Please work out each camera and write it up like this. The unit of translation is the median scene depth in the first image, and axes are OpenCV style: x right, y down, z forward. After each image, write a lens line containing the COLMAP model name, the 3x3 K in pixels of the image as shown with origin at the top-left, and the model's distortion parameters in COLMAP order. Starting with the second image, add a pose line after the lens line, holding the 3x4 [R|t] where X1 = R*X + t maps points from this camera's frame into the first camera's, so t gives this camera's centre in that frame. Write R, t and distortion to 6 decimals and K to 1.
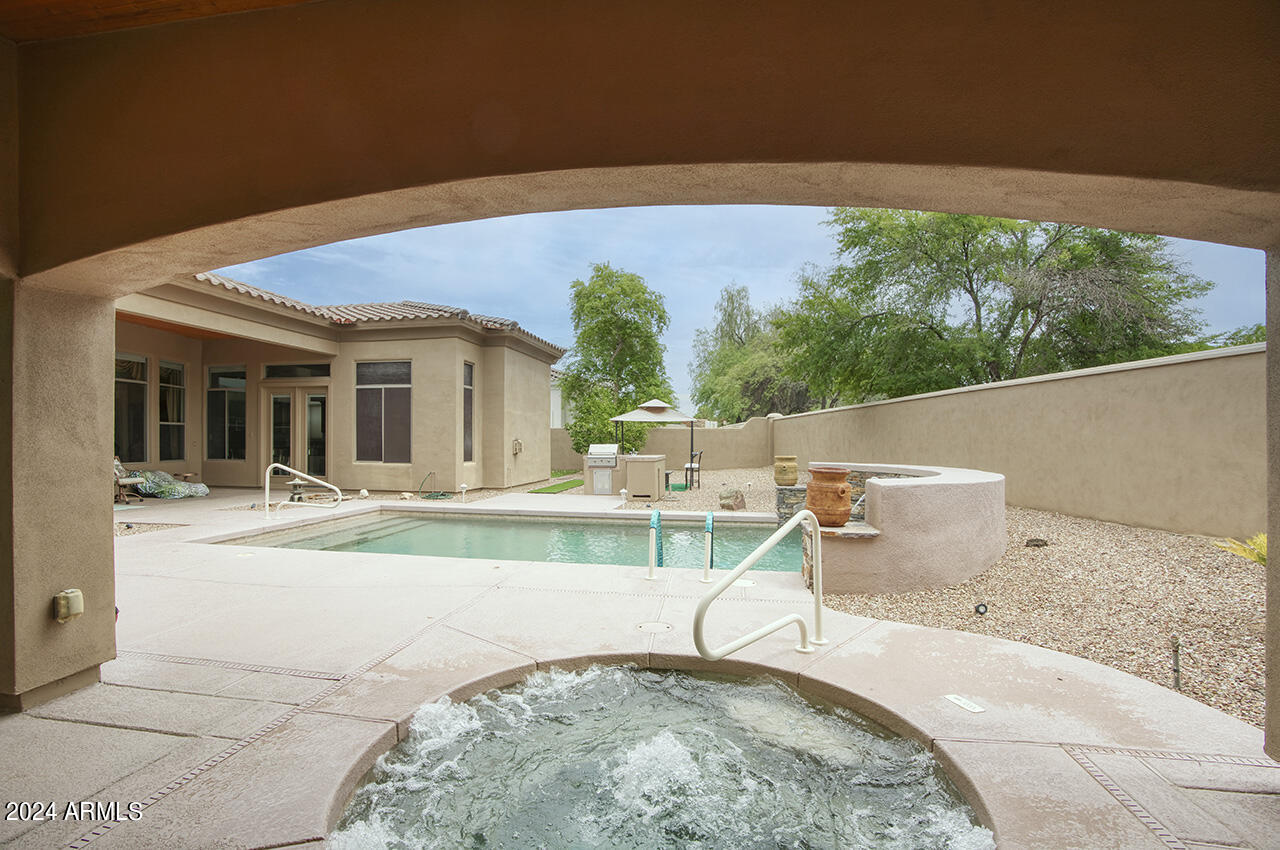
lens RADIAL K [[595.3, 0, 615.7], [0, 595.3, 433.0], [0, 0, 1]] dist [-0.021792, 0.002247]
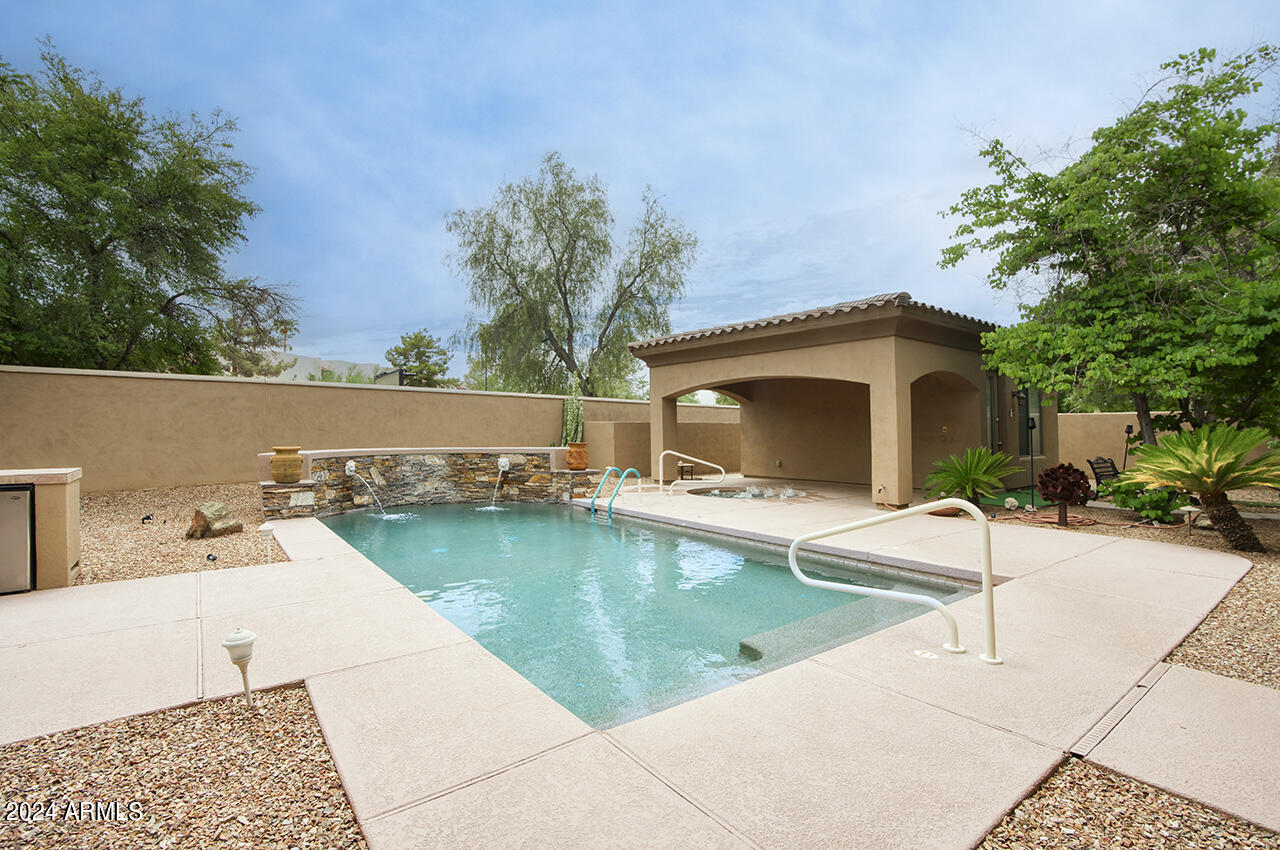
lens RADIAL K [[595.3, 0, 609.0], [0, 595.3, 430.7], [0, 0, 1]] dist [-0.021792, 0.002247]
pose [[-0.710925, -0.008267, 0.703219, -0.469486], [-0.013979, 0.999899, -0.002377, 0.008492], [-0.703129, -0.011520, -0.710969, 0.962382]]
